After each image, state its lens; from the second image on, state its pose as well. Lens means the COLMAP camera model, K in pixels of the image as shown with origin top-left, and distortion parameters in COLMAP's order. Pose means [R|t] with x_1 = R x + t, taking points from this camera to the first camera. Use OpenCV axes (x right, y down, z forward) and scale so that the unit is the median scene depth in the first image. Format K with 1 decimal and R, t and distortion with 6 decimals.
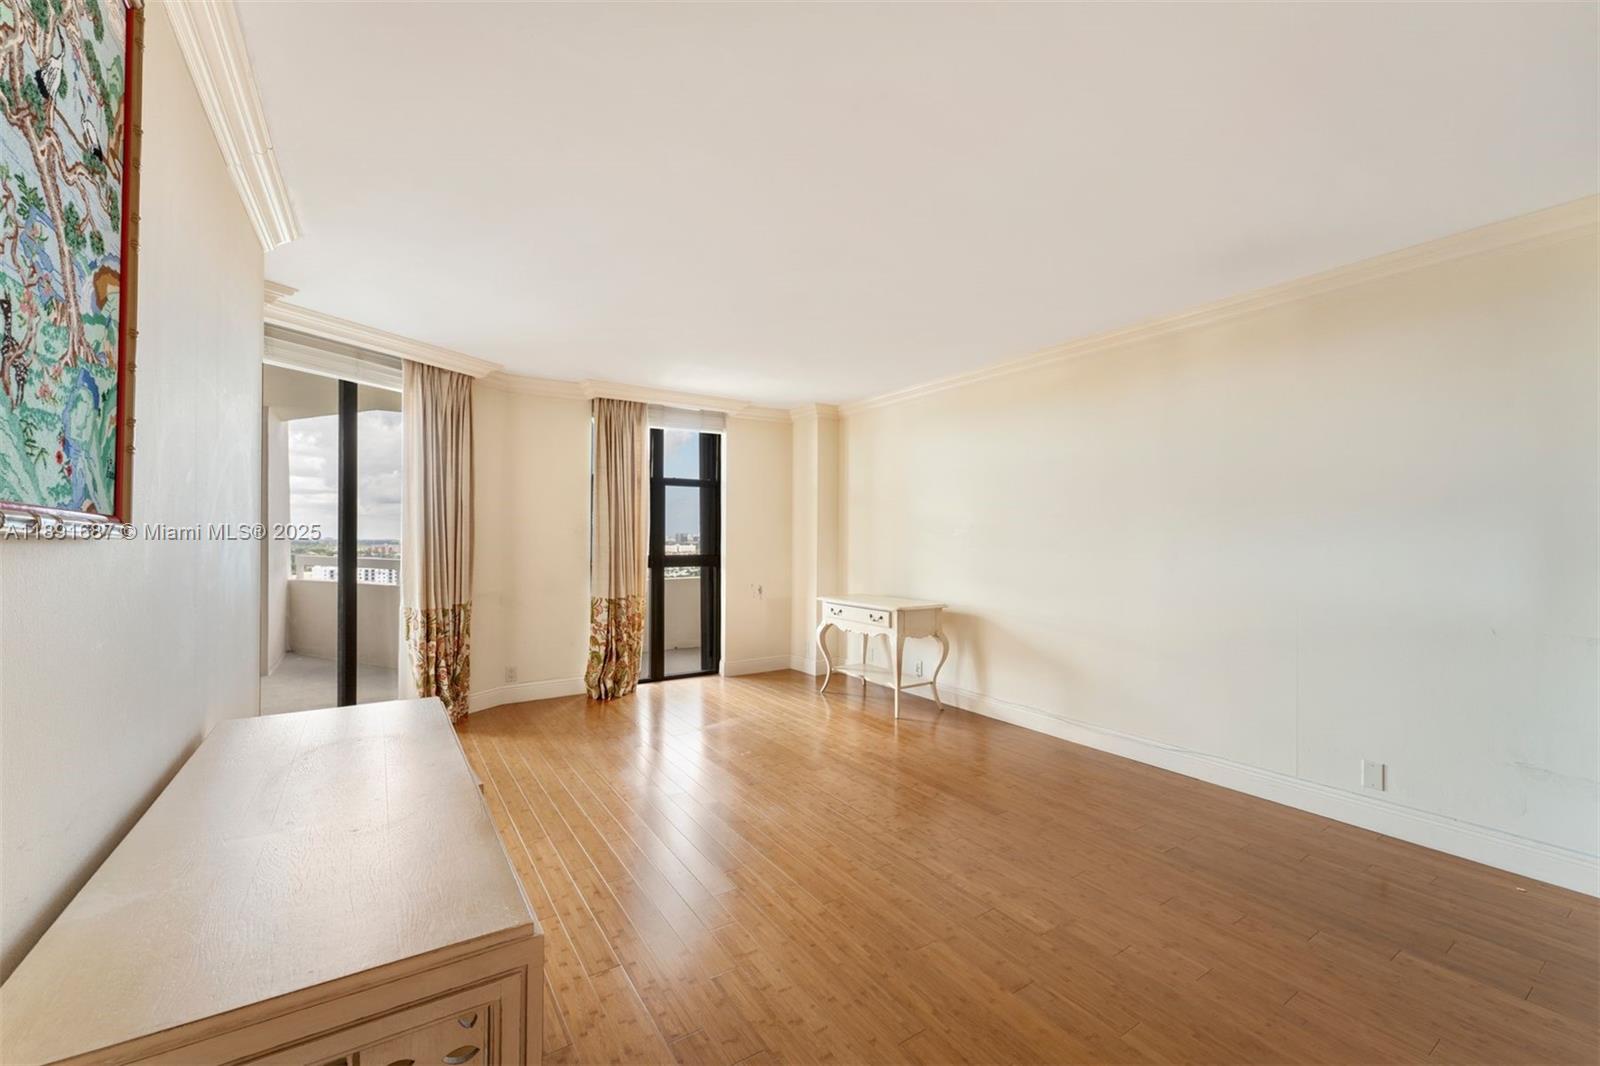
lens RADIAL K [[653.2, 0, 788.2], [0, 653.2, 533.4], [0, 0, 1]] dist [0.000952, -0.000057]
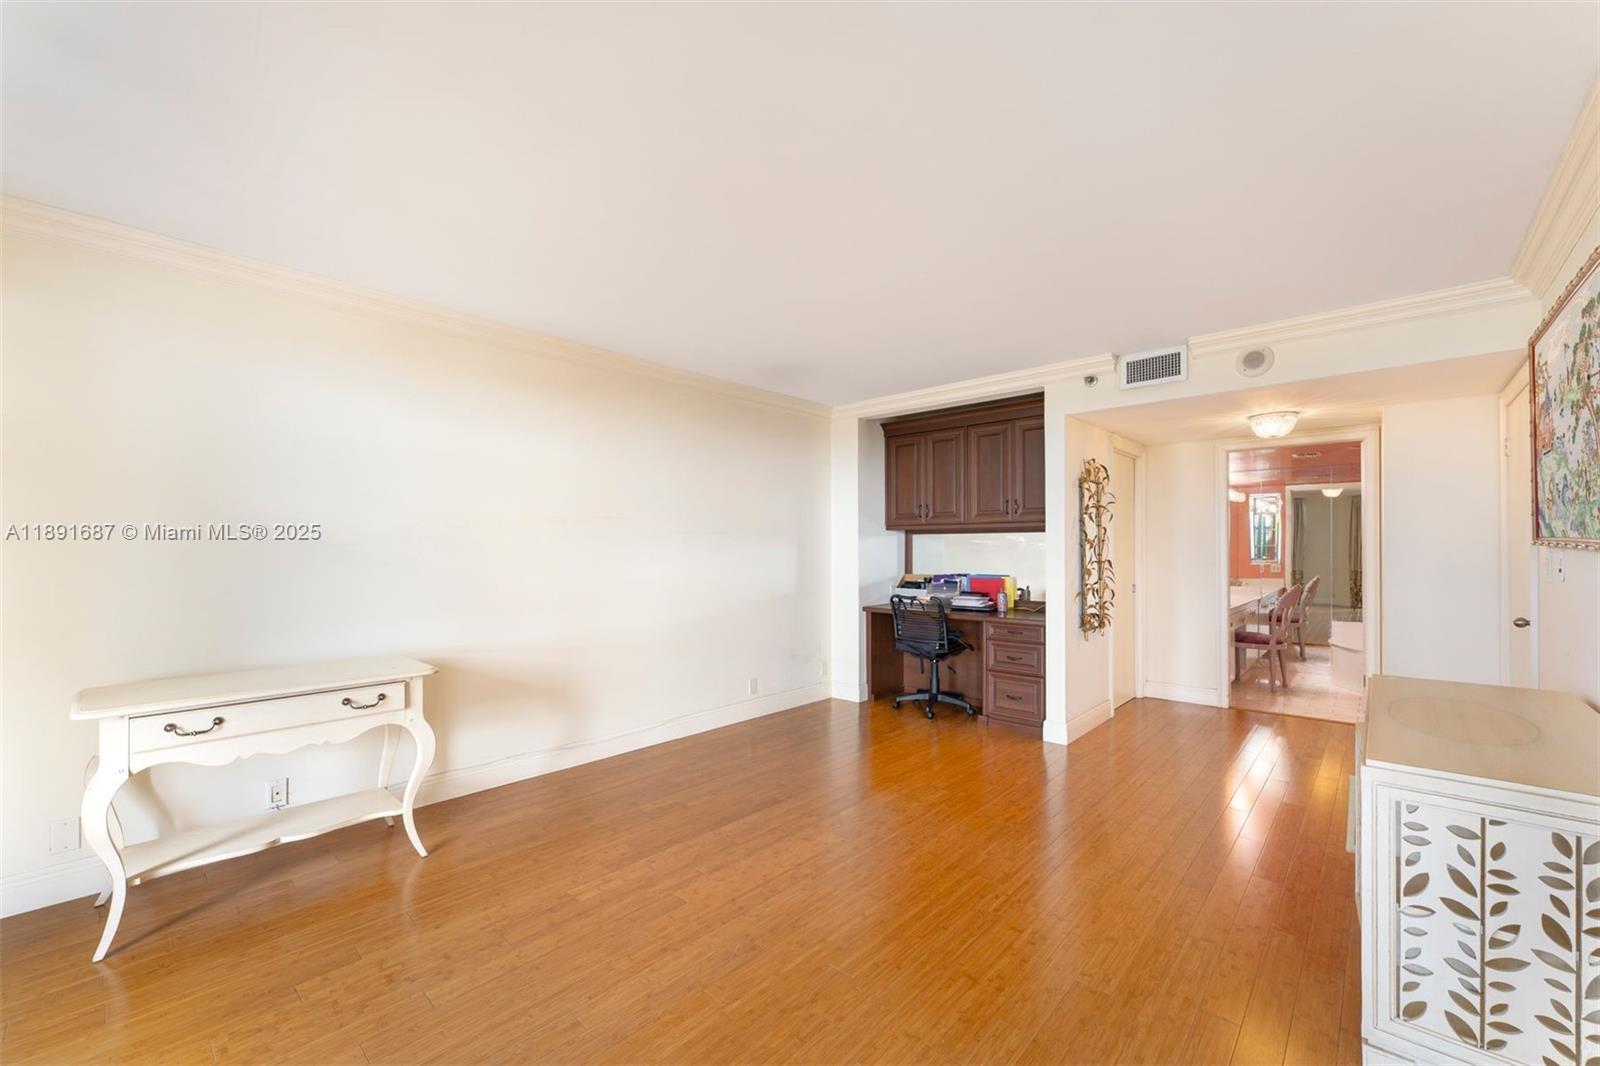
lens RADIAL K [[653.2, 0, 788.2], [0, 653.2, 533.4], [0, 0, 1]] dist [0.000952, -0.000057]
pose [[-0.265803, 0.019836, 0.963823, -0.516025], [-0.007790, 0.999711, -0.022723, 0.000403], [-0.963996, -0.013548, -0.265572, 0.869060]]
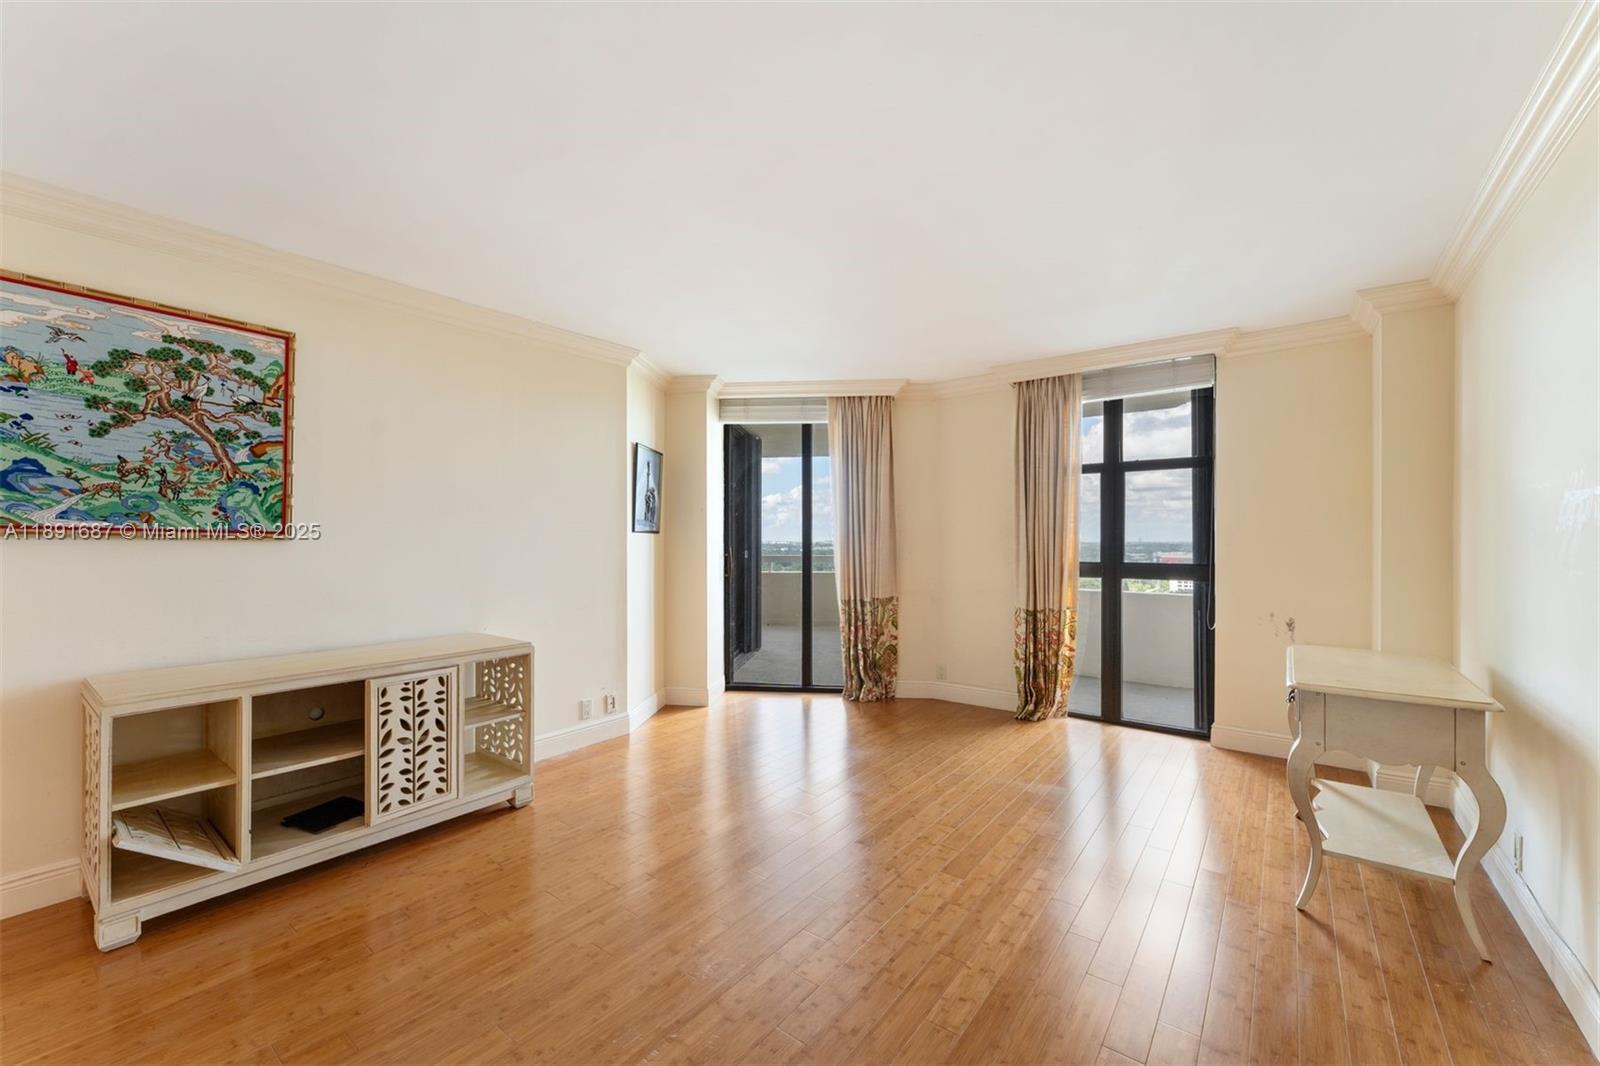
lens RADIAL K [[633.1, 0, 793.2], [0, 633.1, 540.6], [0, 0, 1]] dist [-0.000573, -0.000119]
pose [[0.334692, -0.000632, -0.942327, 0.499679], [0.006841, 0.999975, 0.001758, 0.004316], [0.942303, -0.007035, 0.334688, 0.497454]]
